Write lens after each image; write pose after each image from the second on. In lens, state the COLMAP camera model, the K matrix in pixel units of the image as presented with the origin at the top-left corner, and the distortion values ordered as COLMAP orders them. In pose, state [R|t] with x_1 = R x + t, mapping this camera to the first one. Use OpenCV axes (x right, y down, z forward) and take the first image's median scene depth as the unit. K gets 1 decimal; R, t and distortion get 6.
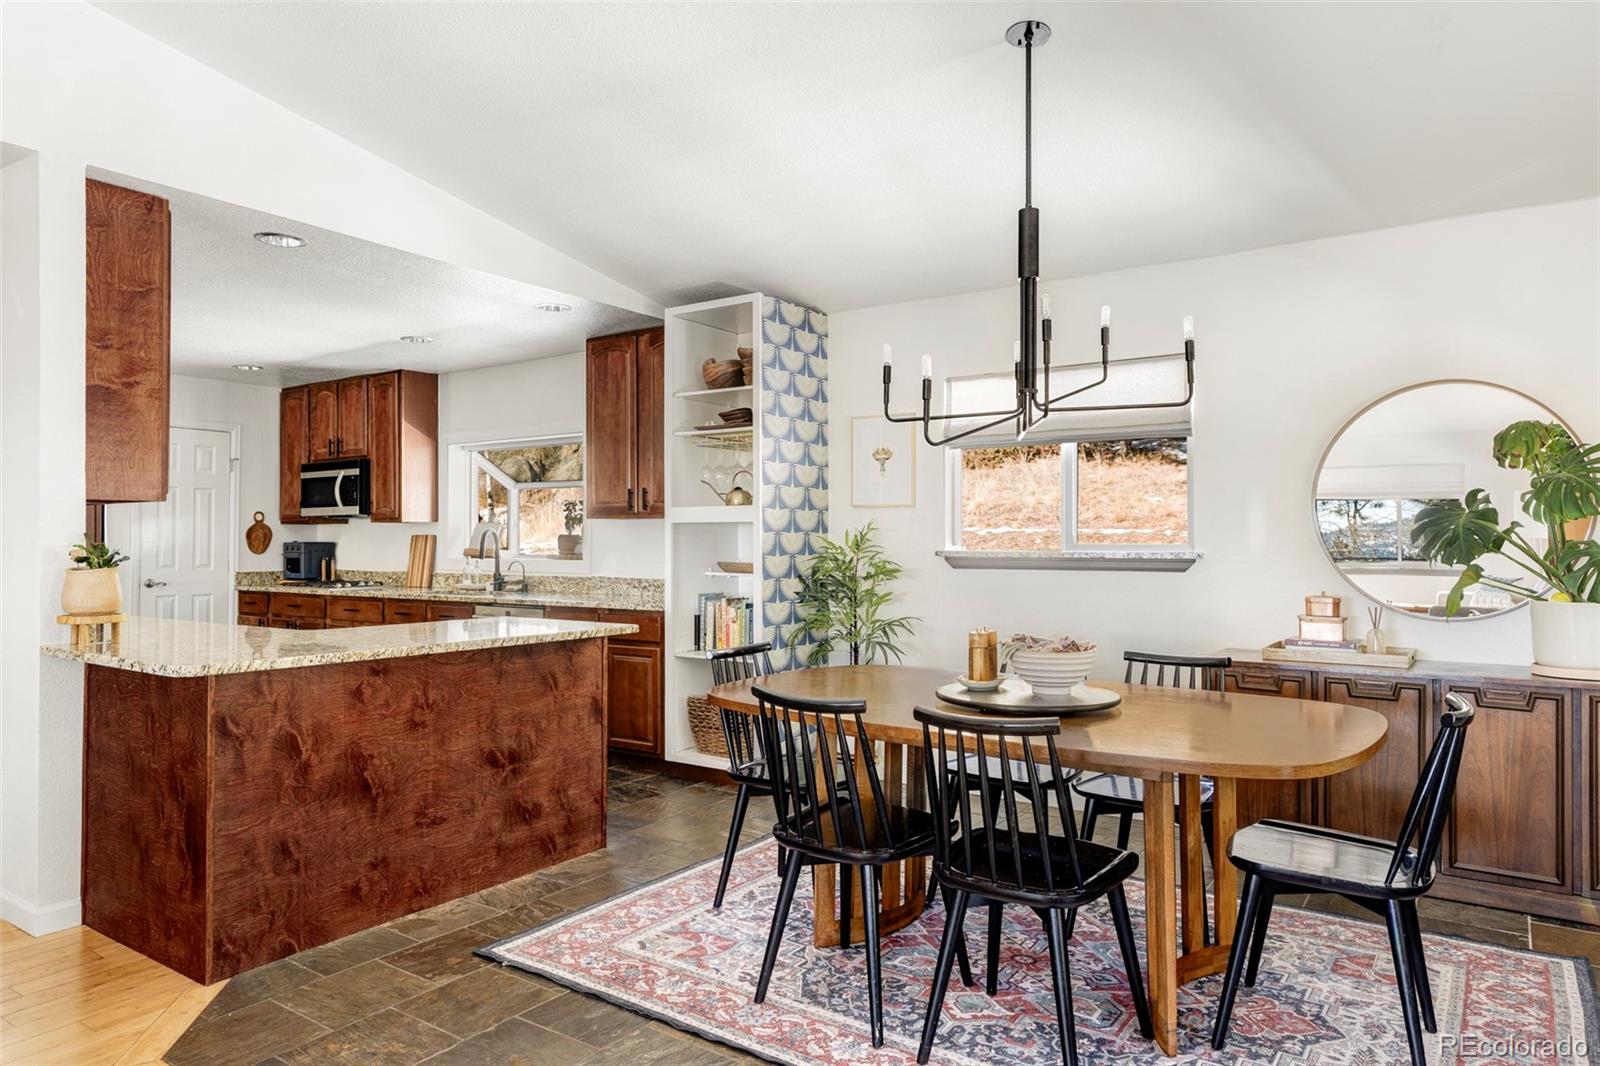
lens RADIAL K [[1014.3, 0, 790.9], [0, 1014.3, 532.4], [0, 0, 1]] dist [0.002452, 0.001620]
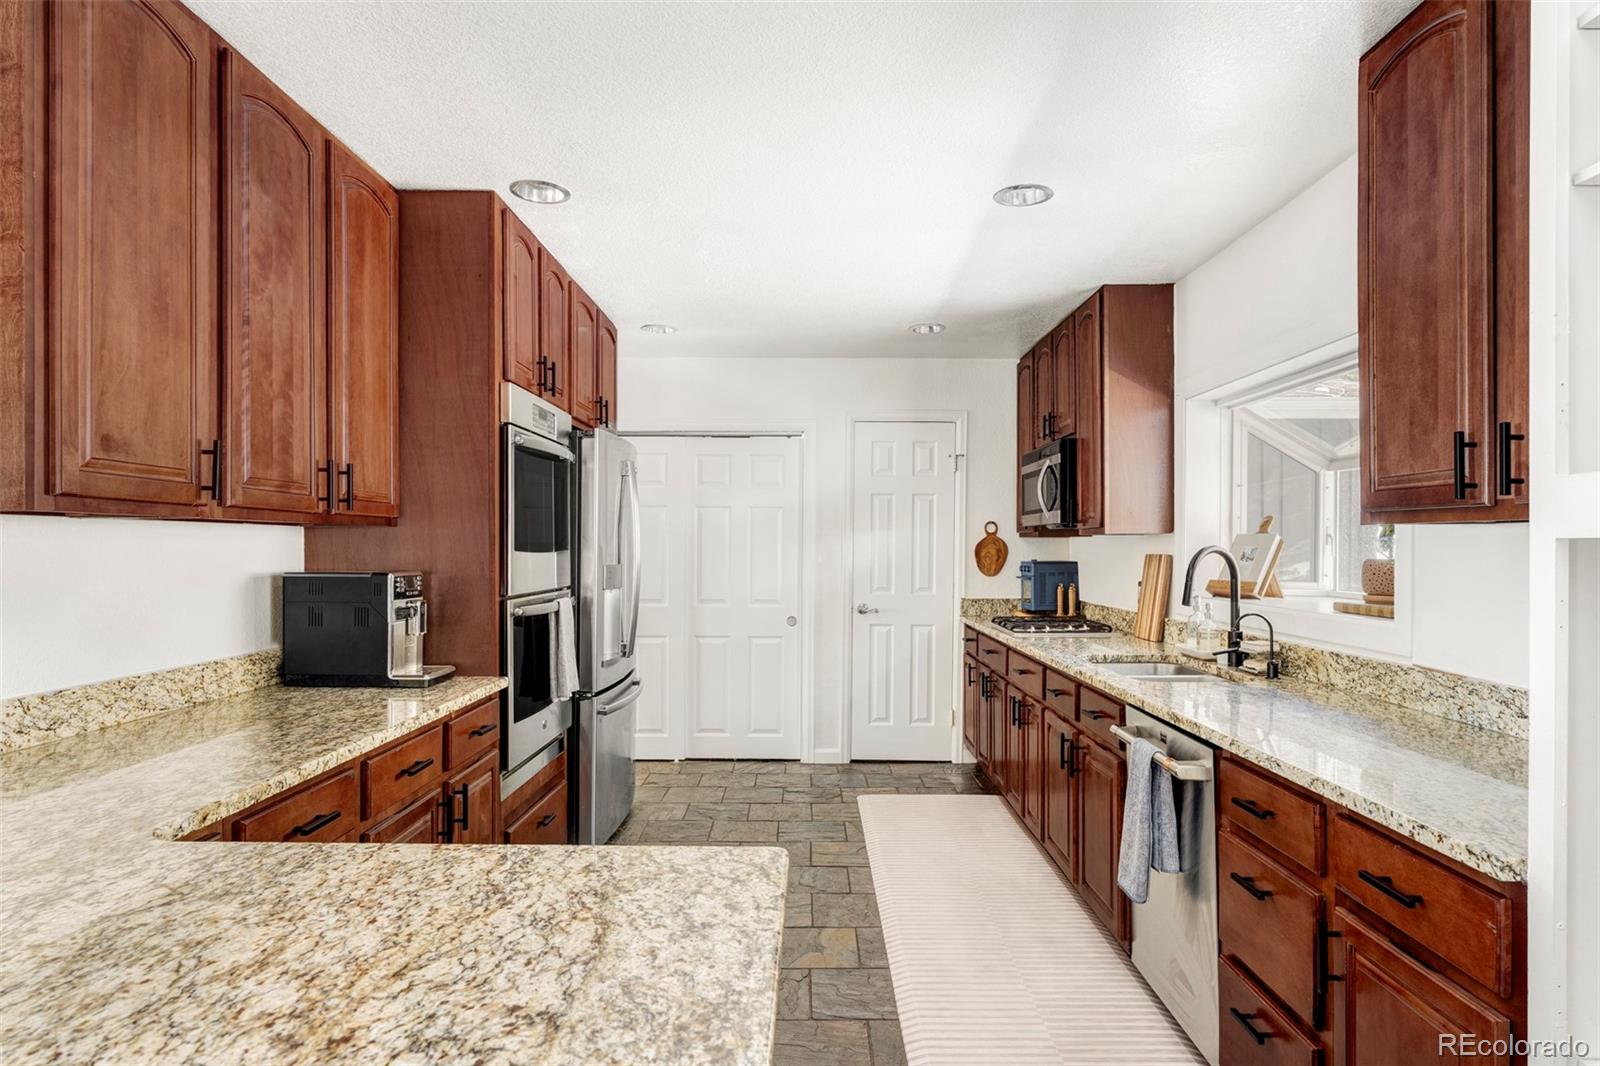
lens RADIAL K [[918.3, 0, 797.4], [0, 918.3, 549.2], [0, 0, 1]] dist [0.000414, -0.000600]
pose [[0.559884, 0.003786, -0.828562, -0.040070], [0.007660, 0.999923, 0.009746, -0.011856], [0.828535, -0.011804, 0.559812, 0.799892]]
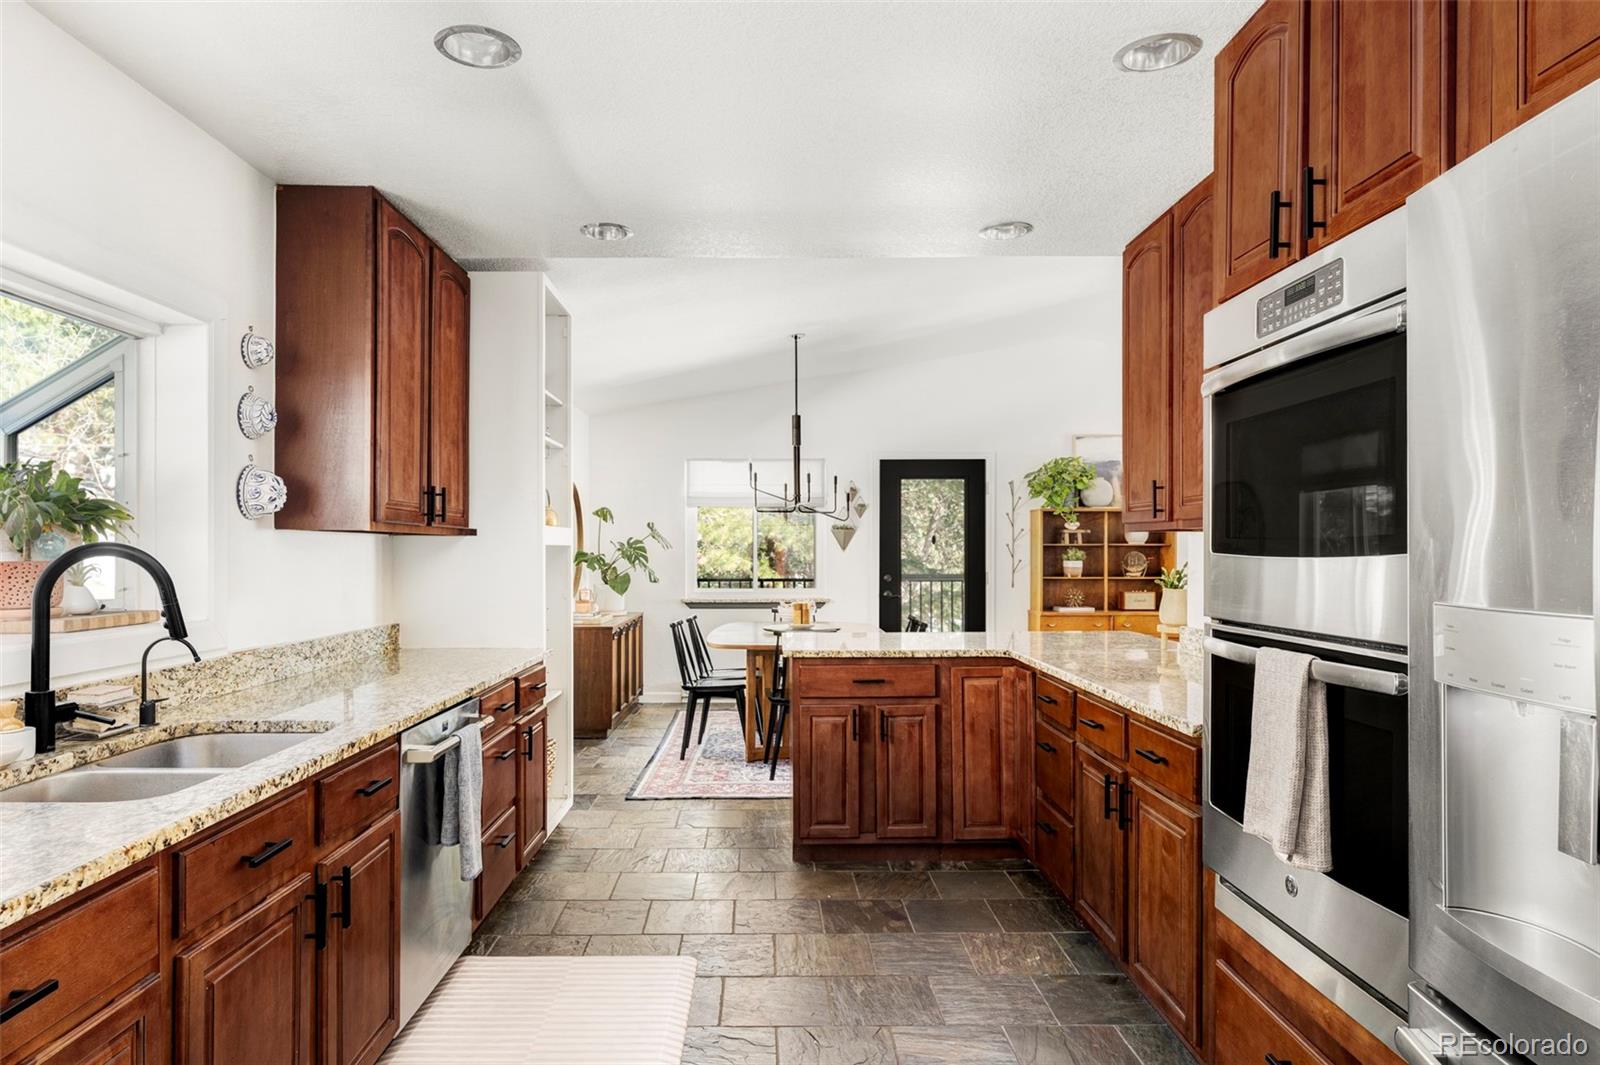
lens RADIAL K [[966.2, 0, 798.2], [0, 966.2, 543.1], [0, 0, 1]] dist [0.000161, 0.000022]
pose [[-0.598982, 0.005762, 0.800742, -0.931838], [-0.009063, 0.999861, -0.013974, -0.002418], [-0.800711, -0.015627, -0.598847, 1.429683]]
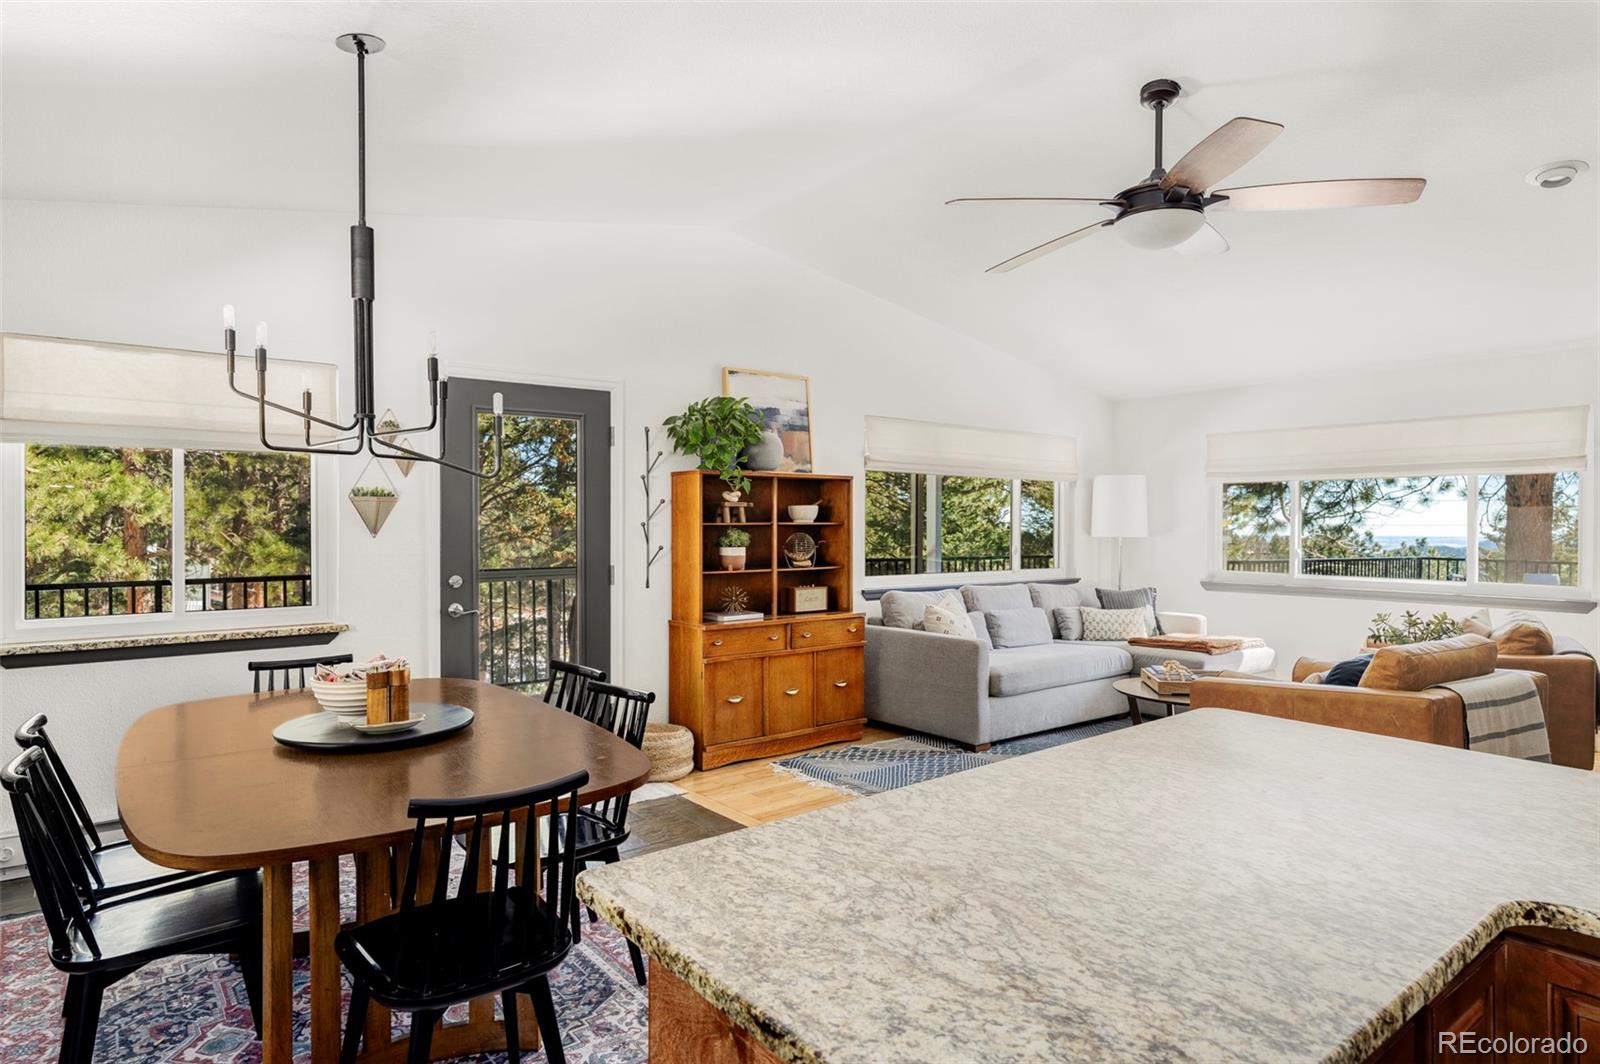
lens RADIAL K [[918.3, 0, 800.5], [0, 918.3, 526.5], [0, 0, 1]] dist [0.000414, -0.000600]
pose [[-0.956235, -0.001662, 0.292595, -0.254119], [-0.002729, 0.999991, -0.003240, -0.021136], [-0.292587, -0.003897, -0.956231, 1.068793]]
